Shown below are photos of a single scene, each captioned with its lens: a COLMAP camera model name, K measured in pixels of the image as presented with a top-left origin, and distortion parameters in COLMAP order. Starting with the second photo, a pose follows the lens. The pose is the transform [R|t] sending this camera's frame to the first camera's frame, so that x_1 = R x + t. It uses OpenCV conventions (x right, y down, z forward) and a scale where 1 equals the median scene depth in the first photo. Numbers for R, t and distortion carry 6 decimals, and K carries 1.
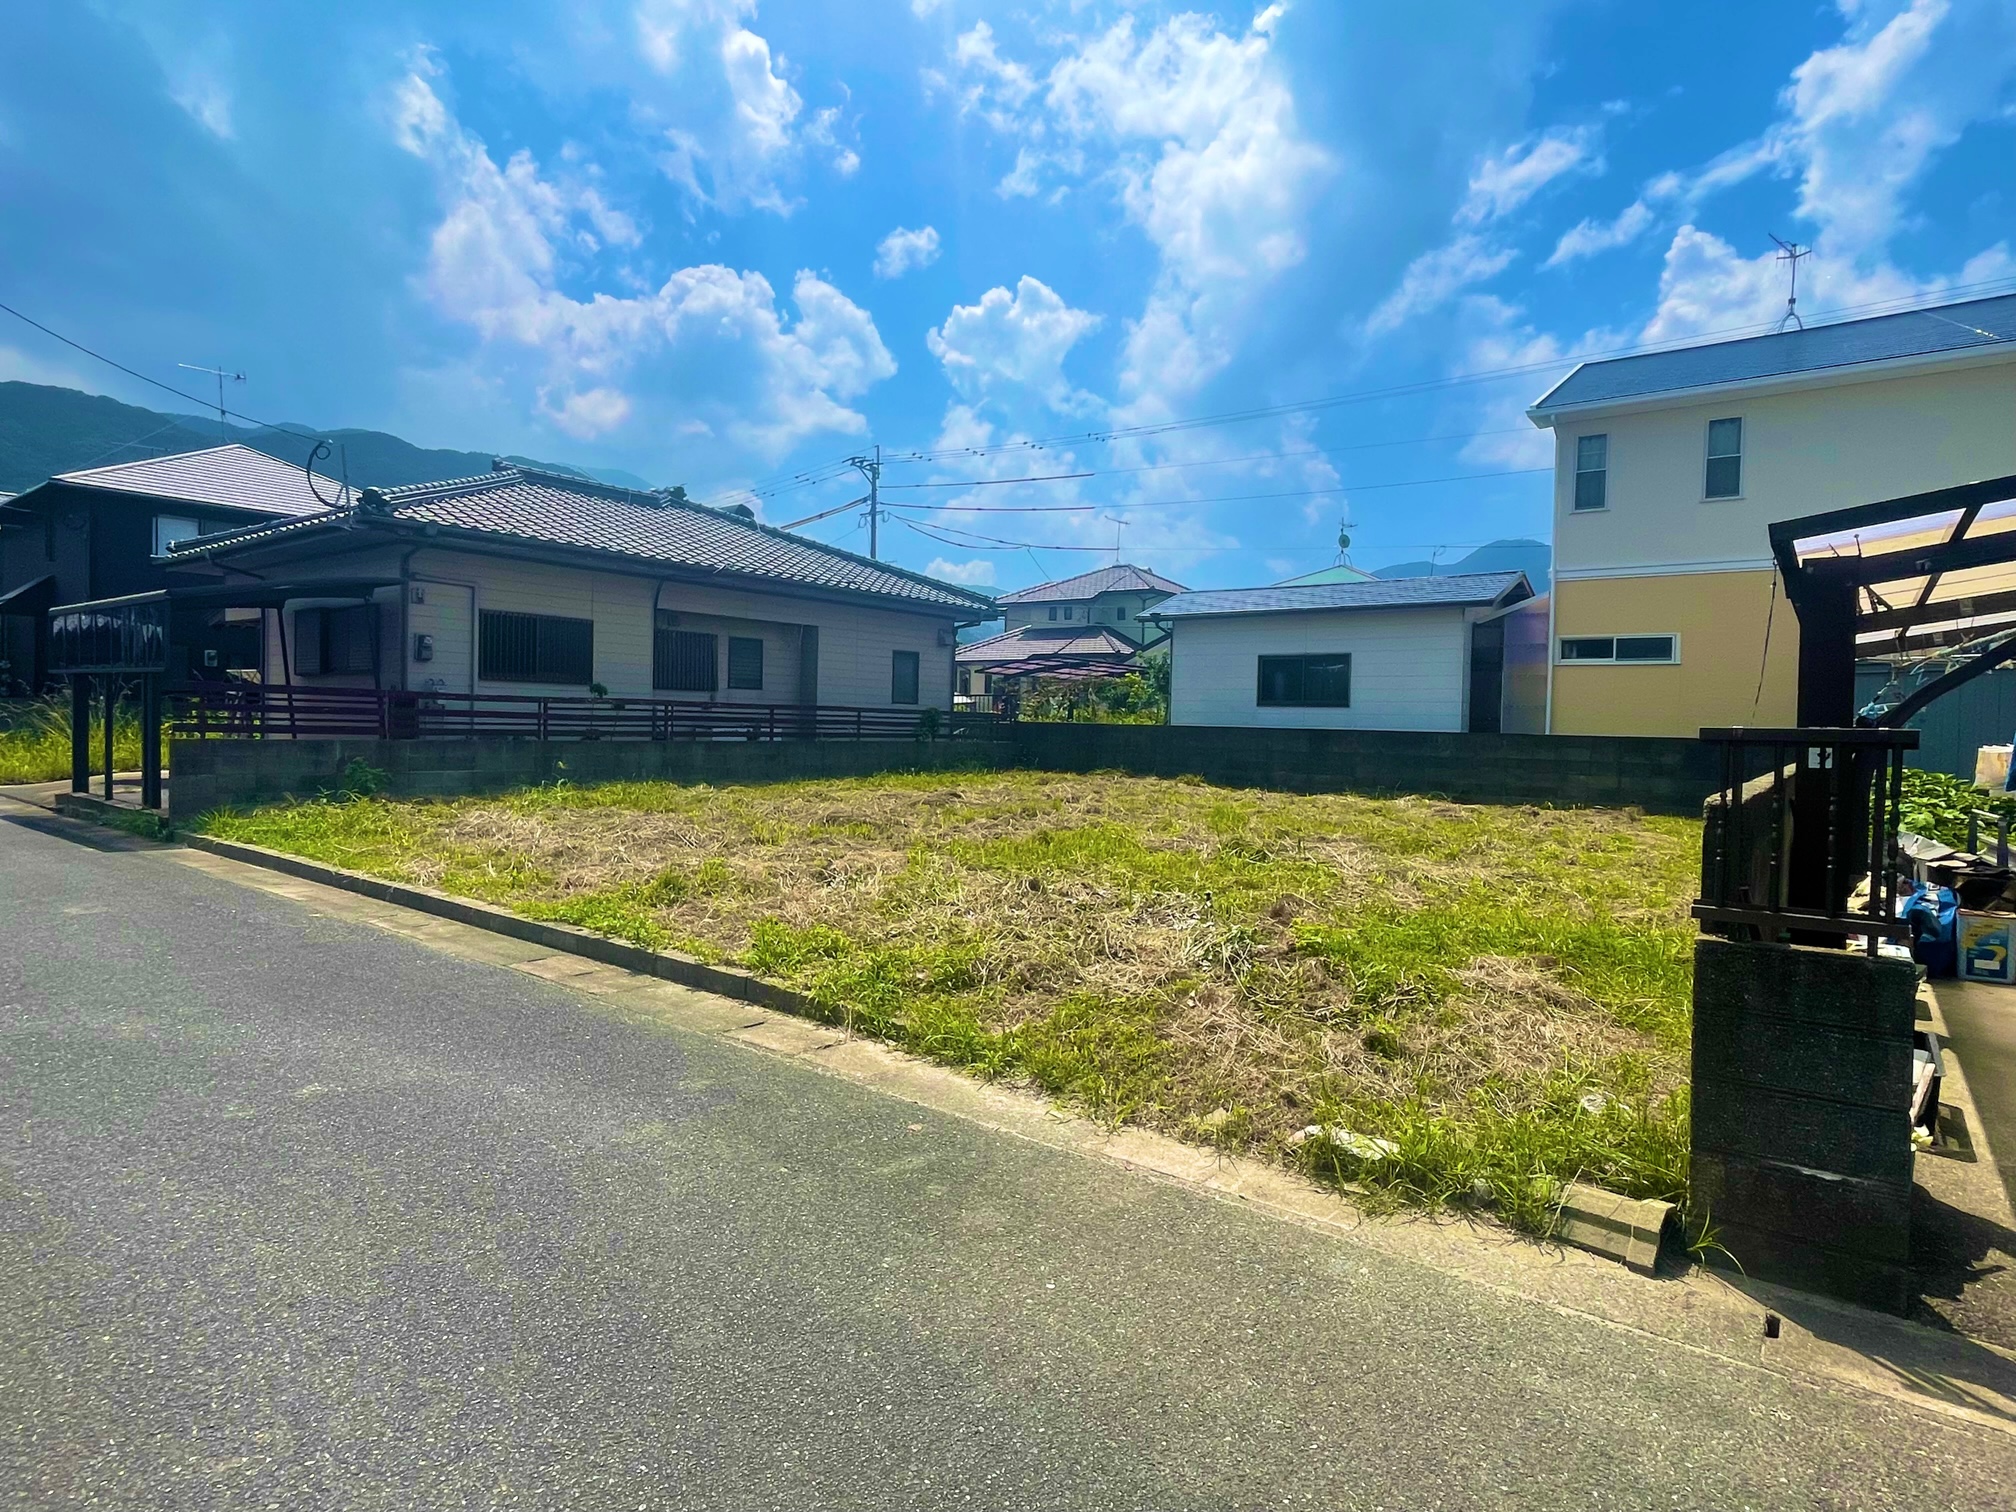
lens RADIAL K [[1077.6, 0, 1008.0], [0, 1077.6, 756.0], [0, 0, 1]] dist [-0.000091, -0.000313]
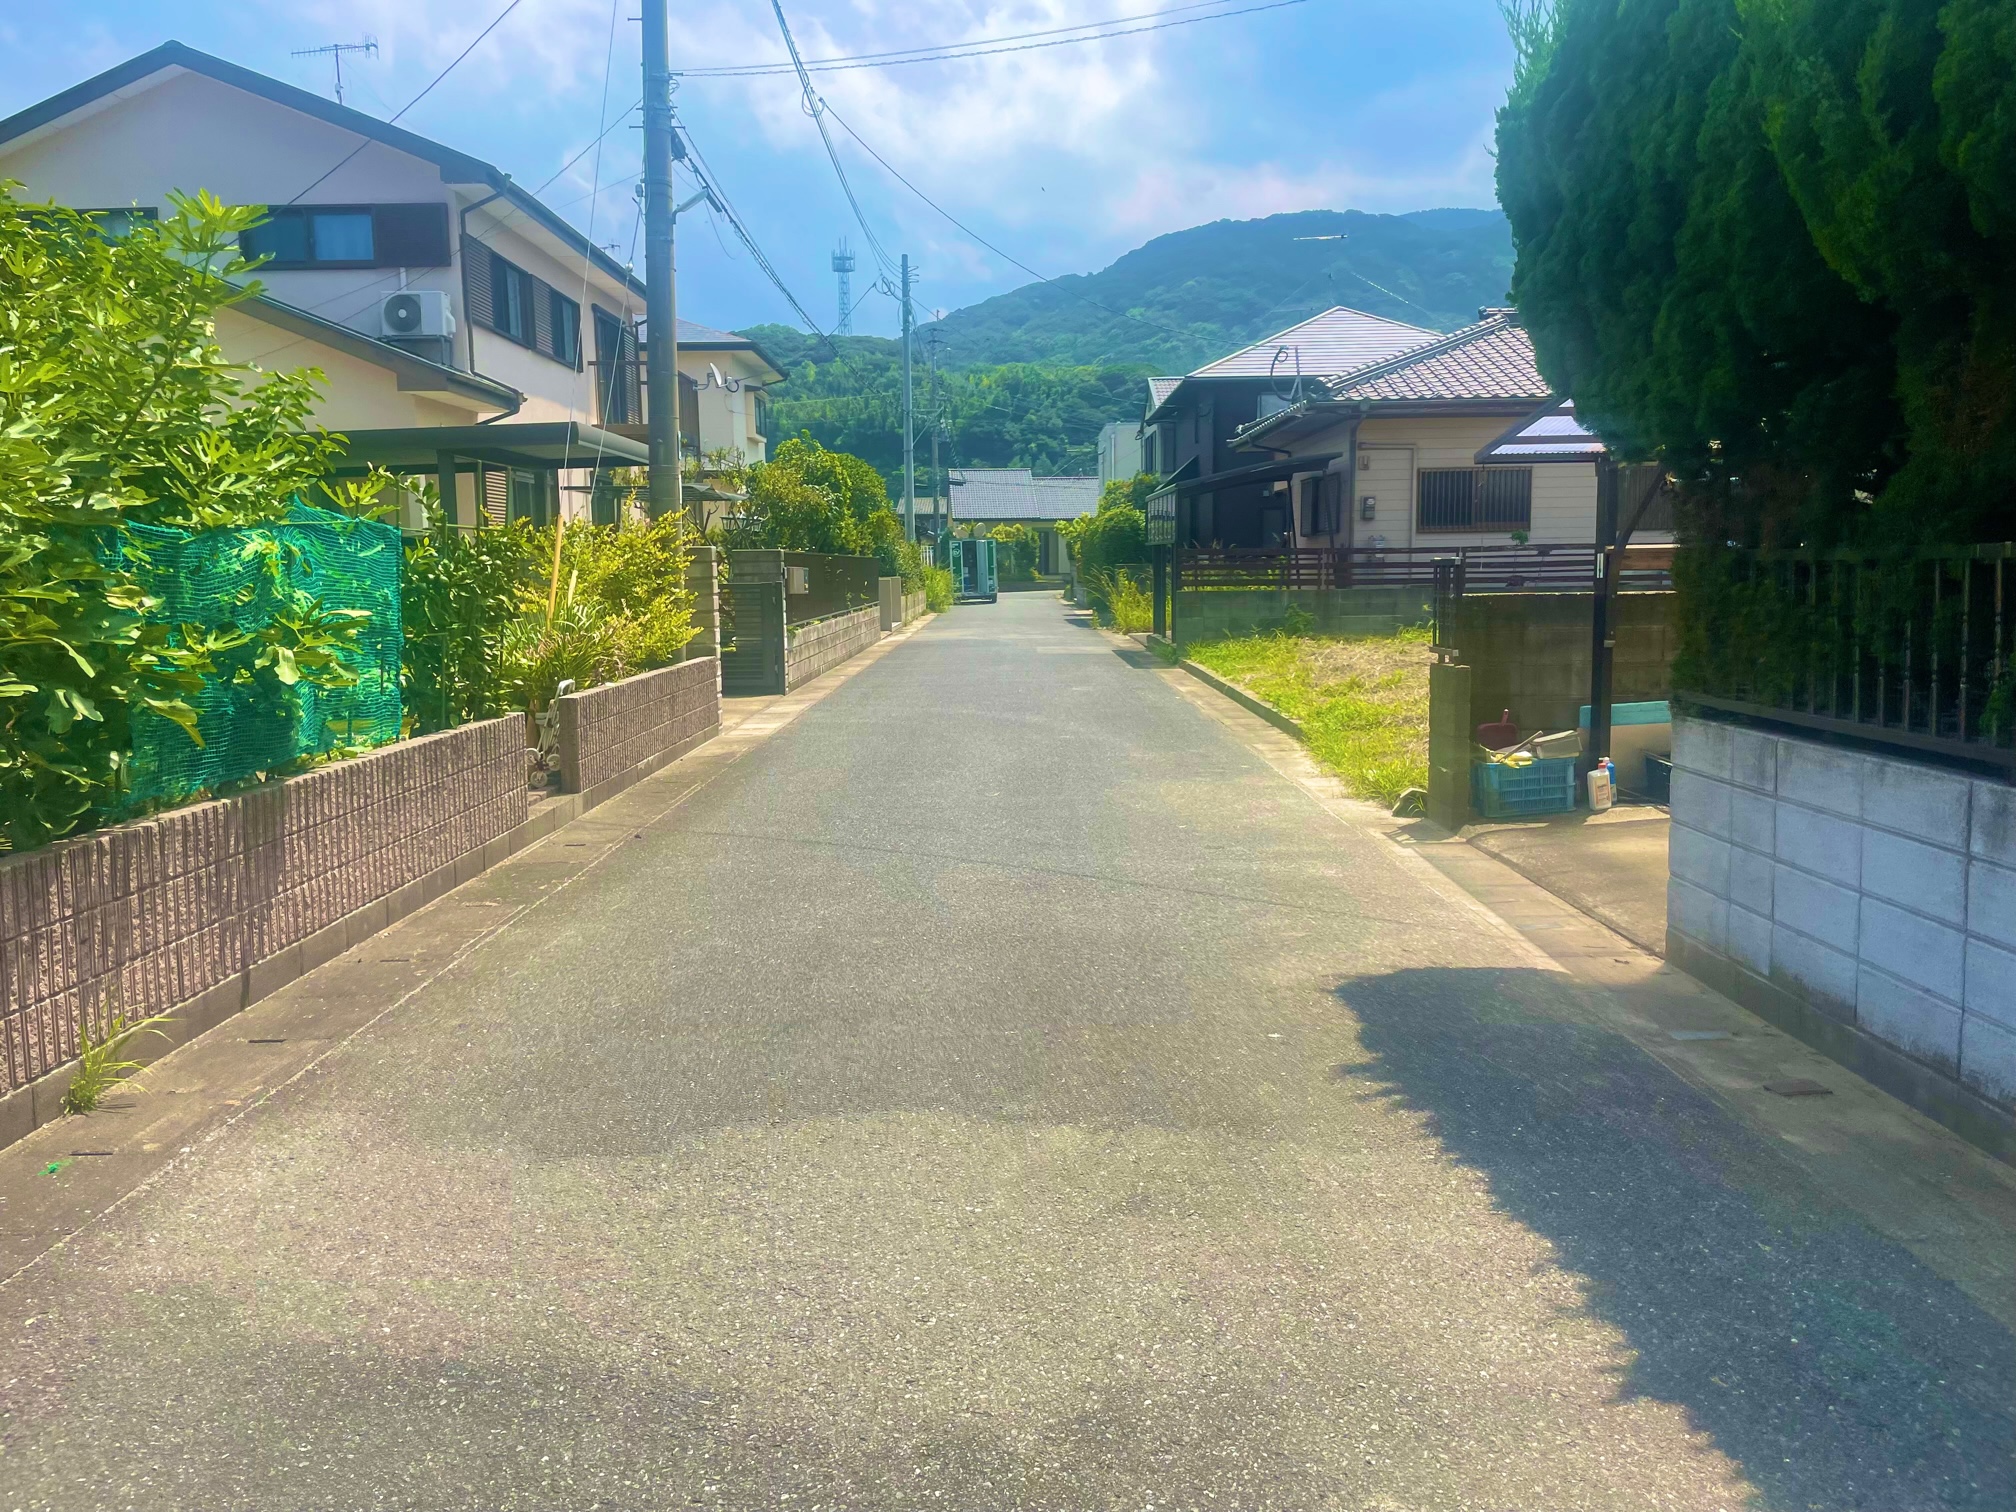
lens RADIAL K [[1567.2, 0, 1008.0], [0, 1567.2, 756.0], [0, 0, 1]] dist [0.051817, -0.000002]
pose [[0.612912, 0.060761, -0.787811, 0.499611], [0.004703, 0.996741, 0.080535, 0.022568], [0.790137, -0.053066, 0.610629, -0.302390]]
